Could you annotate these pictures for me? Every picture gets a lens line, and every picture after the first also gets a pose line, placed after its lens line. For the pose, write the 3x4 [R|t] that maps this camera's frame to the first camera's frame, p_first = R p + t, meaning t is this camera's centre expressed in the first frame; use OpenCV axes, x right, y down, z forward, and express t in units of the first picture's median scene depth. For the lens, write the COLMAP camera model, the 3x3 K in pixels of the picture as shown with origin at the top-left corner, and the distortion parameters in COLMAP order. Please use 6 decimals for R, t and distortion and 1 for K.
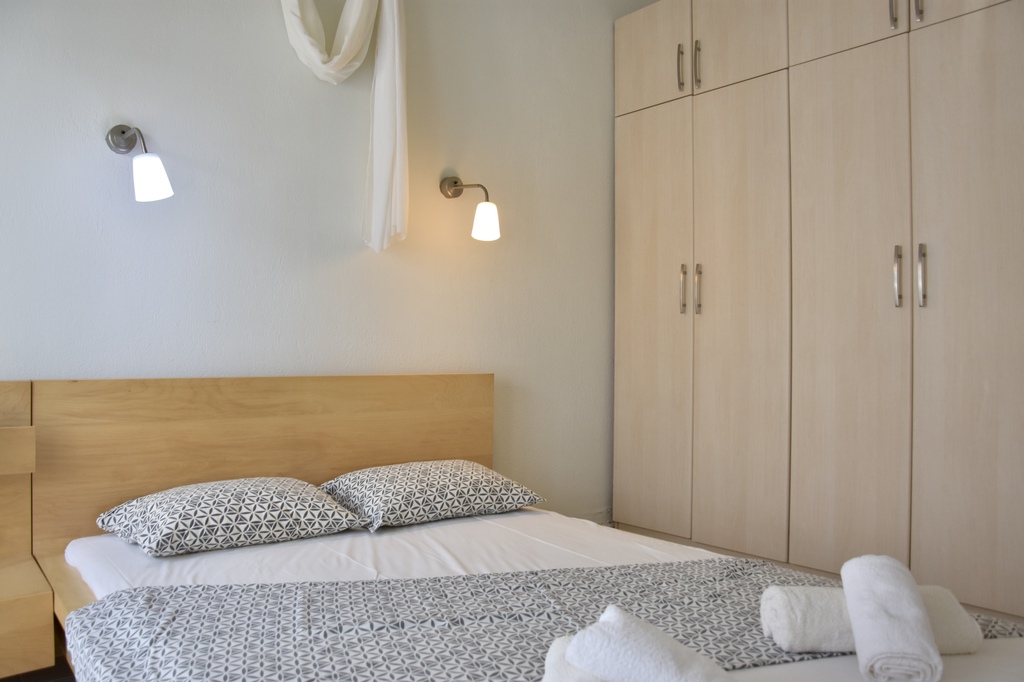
lens RADIAL K [[816.4, 0, 512.0], [0, 816.4, 341.0], [0, 0, 1]] dist [-0.151489, 0.135433]
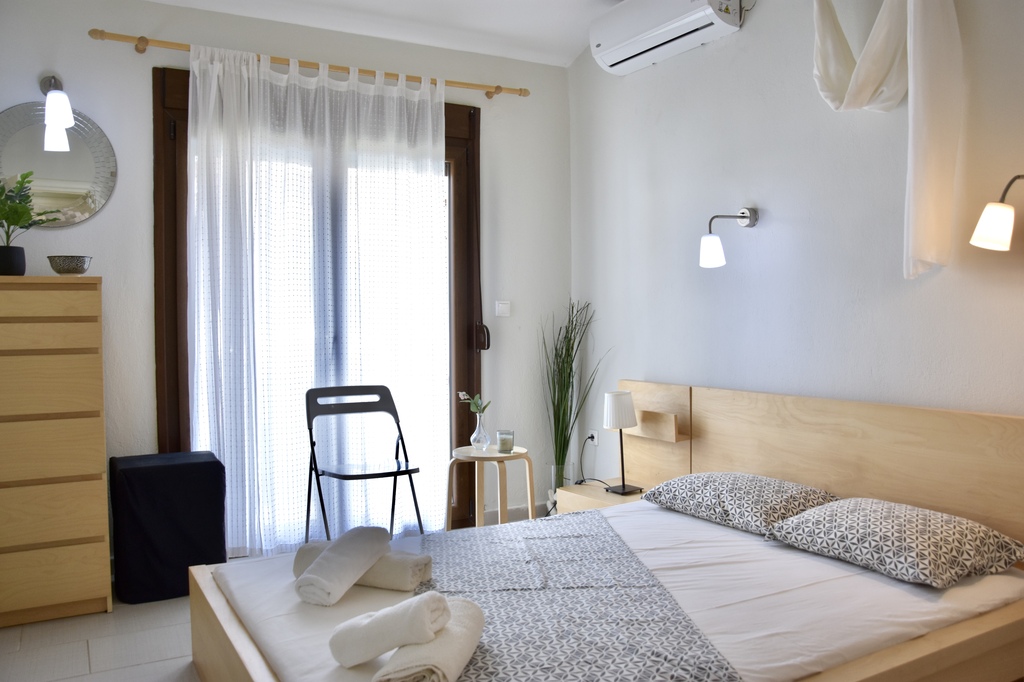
lens RADIAL K [[816.4, 0, 512.0], [0, 816.4, 341.0], [0, 0, 1]] dist [-0.151489, 0.135433]
pose [[-0.136192, 0.020444, -0.990471, 0.912855], [0.007576, 0.999779, 0.019595, -0.065757], [0.990653, -0.004835, -0.136317, 0.739539]]
